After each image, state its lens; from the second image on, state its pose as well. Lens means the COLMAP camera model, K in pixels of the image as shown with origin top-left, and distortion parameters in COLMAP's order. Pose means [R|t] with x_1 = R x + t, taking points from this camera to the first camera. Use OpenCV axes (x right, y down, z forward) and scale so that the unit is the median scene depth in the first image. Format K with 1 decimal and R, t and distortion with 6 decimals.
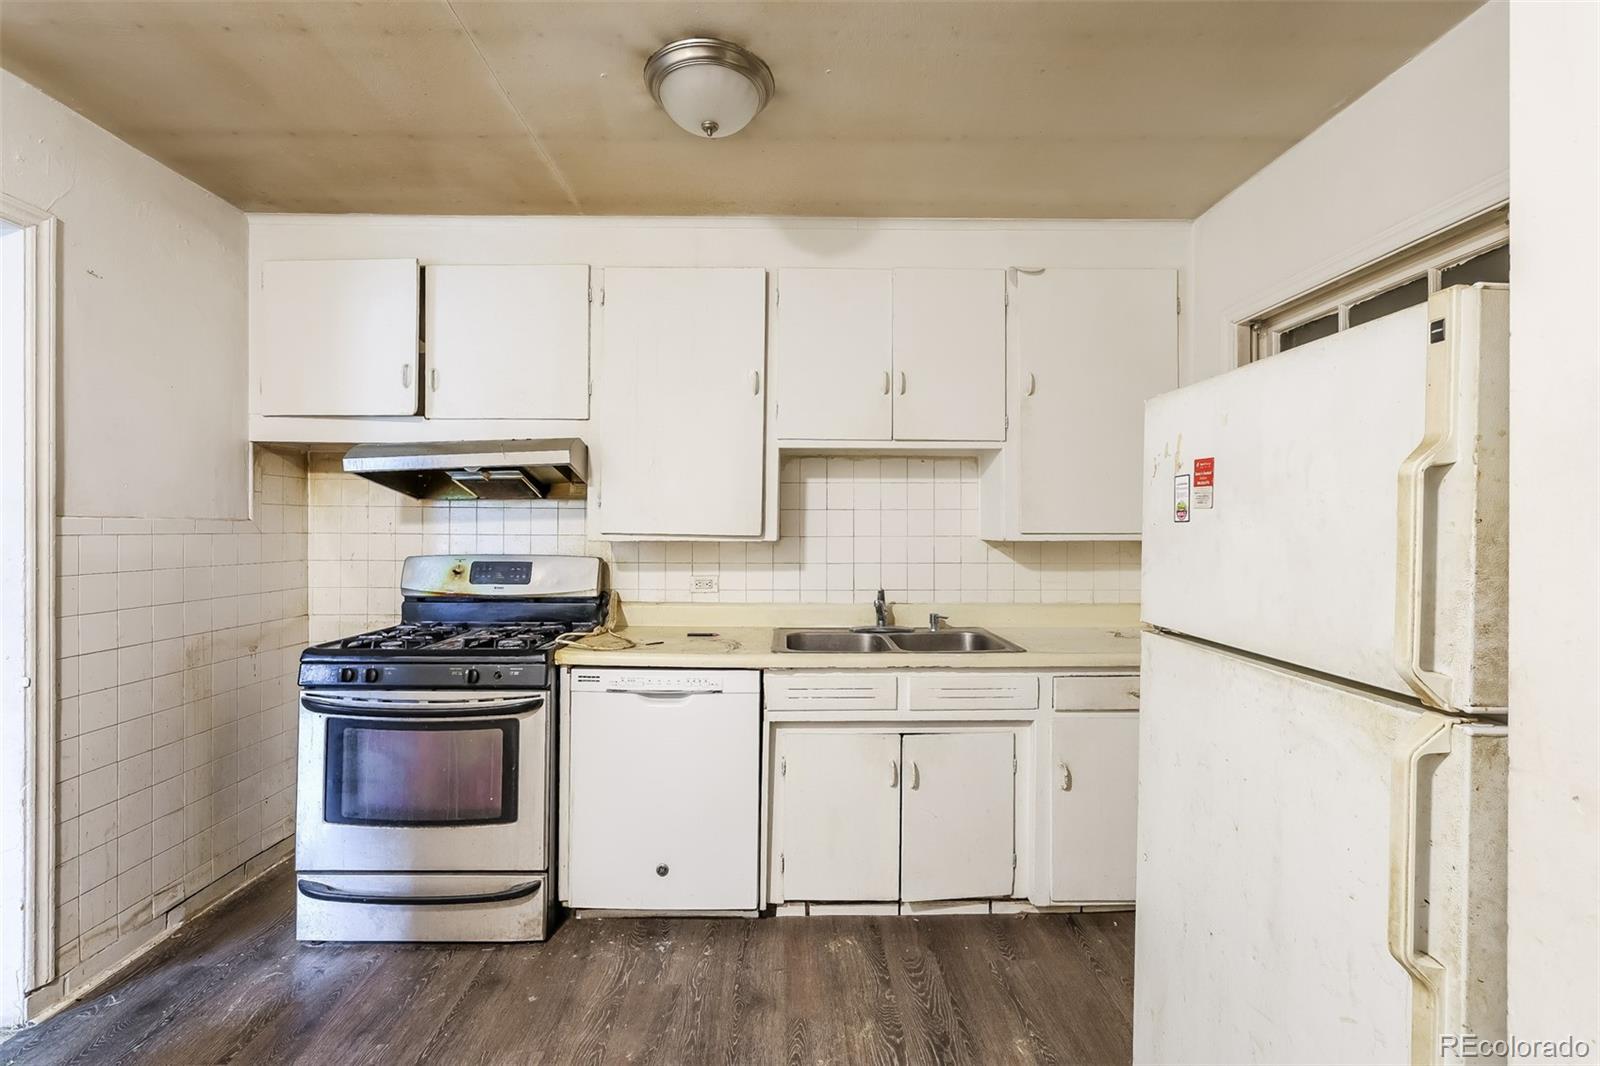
lens RADIAL K [[686.7, 0, 771.1], [0, 686.7, 532.4], [0, 0, 1]] dist [0.004616, -0.000555]
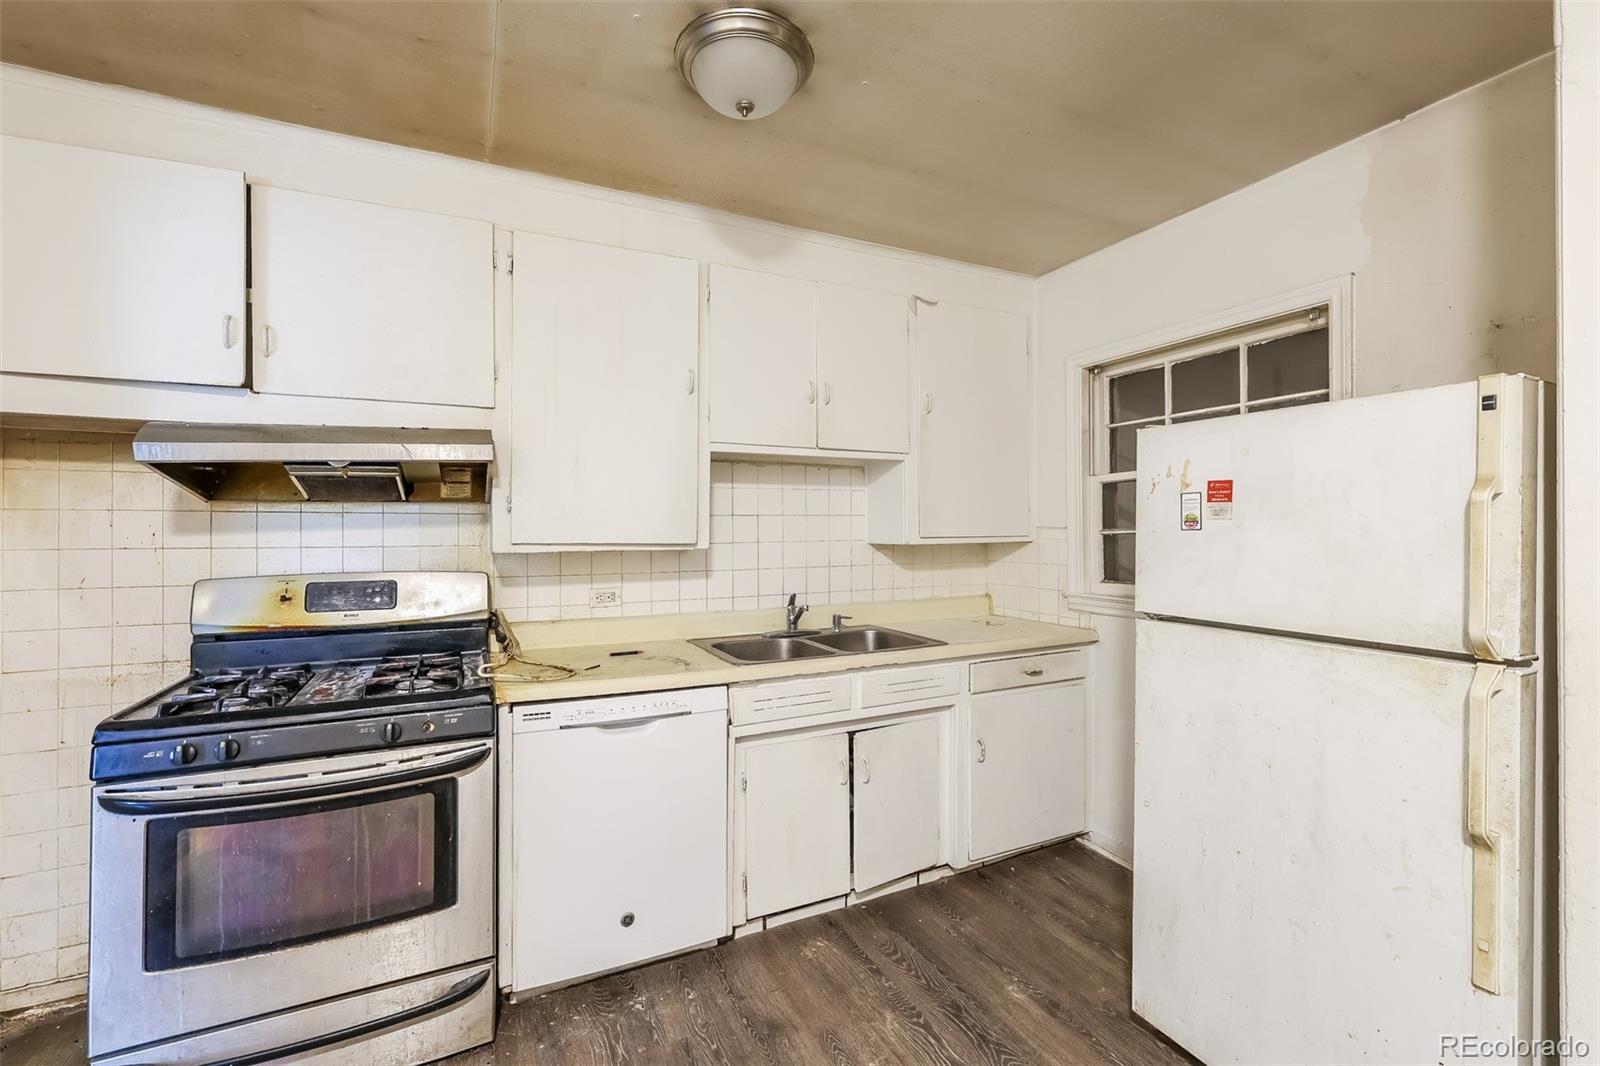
lens RADIAL K [[686.7, 0, 786.6], [0, 686.7, 535.9], [0, 0, 1]] dist [0.004616, -0.000555]
pose [[0.905711, -0.012317, 0.423717, -0.354505], [0.010536, 0.999923, 0.006547, -0.012150], [-0.423765, -0.001466, 0.905771, 0.106412]]
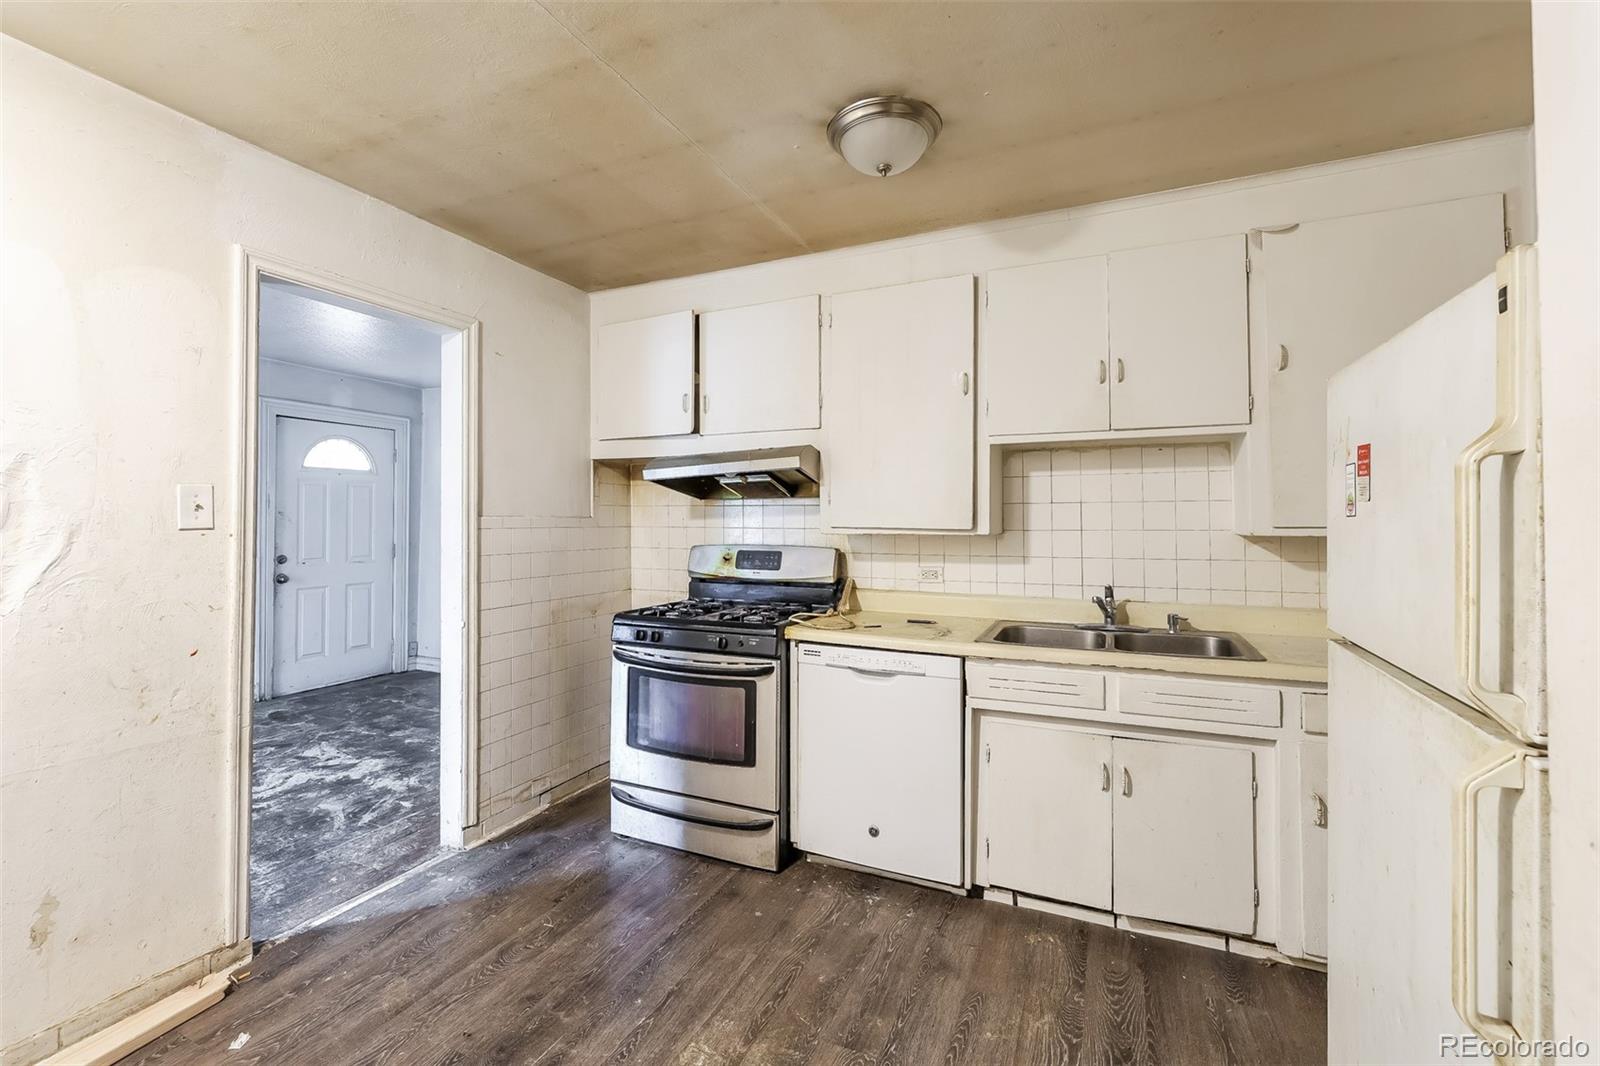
lens RADIAL K [[686.7, 0, 791.0], [0, 686.7, 514.3], [0, 0, 1]] dist [0.004616, -0.000555]
pose [[0.904314, -0.007916, -0.426795, 0.202901], [0.002198, 0.999901, -0.013889, -0.004670], [0.426863, 0.011621, 0.904242, -0.065333]]
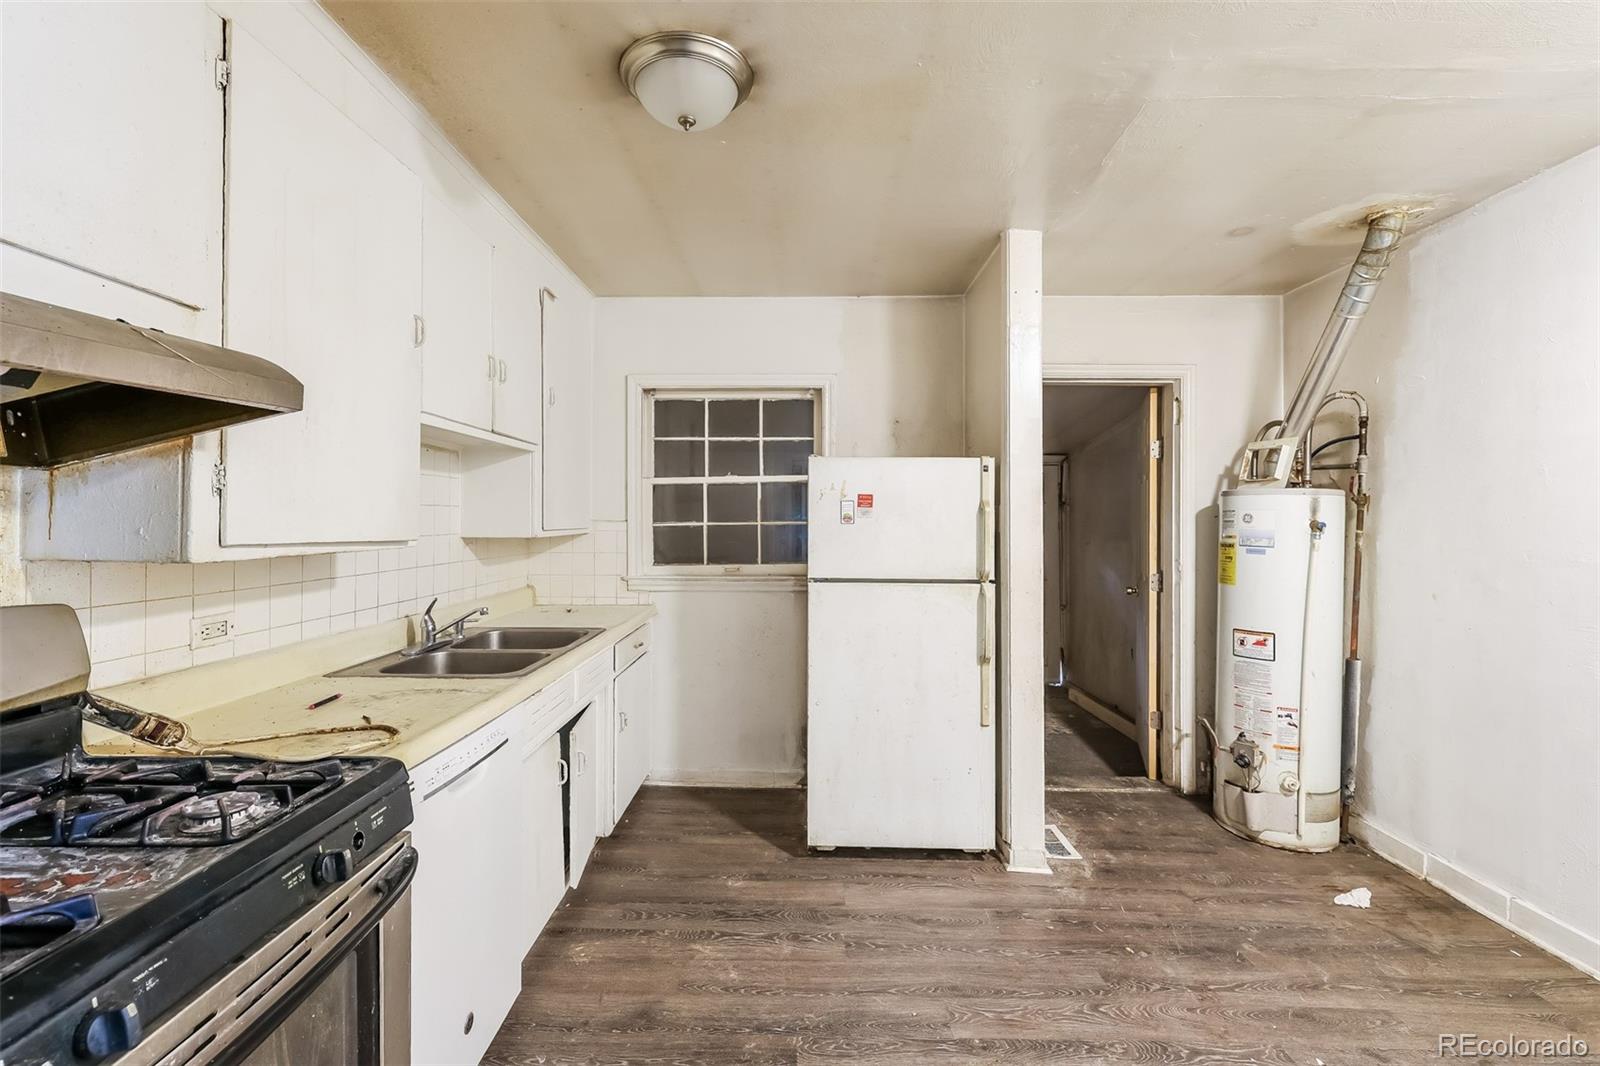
lens RADIAL K [[686.7, 0, 803.7], [0, 686.7, 523.8], [0, 0, 1]] dist [0.004616, -0.000555]
pose [[0.023670, -0.009645, 0.999673, -0.862704], [0.003226, 0.999949, 0.009571, -0.020790], [-0.999715, 0.002998, 0.023700, 0.657215]]
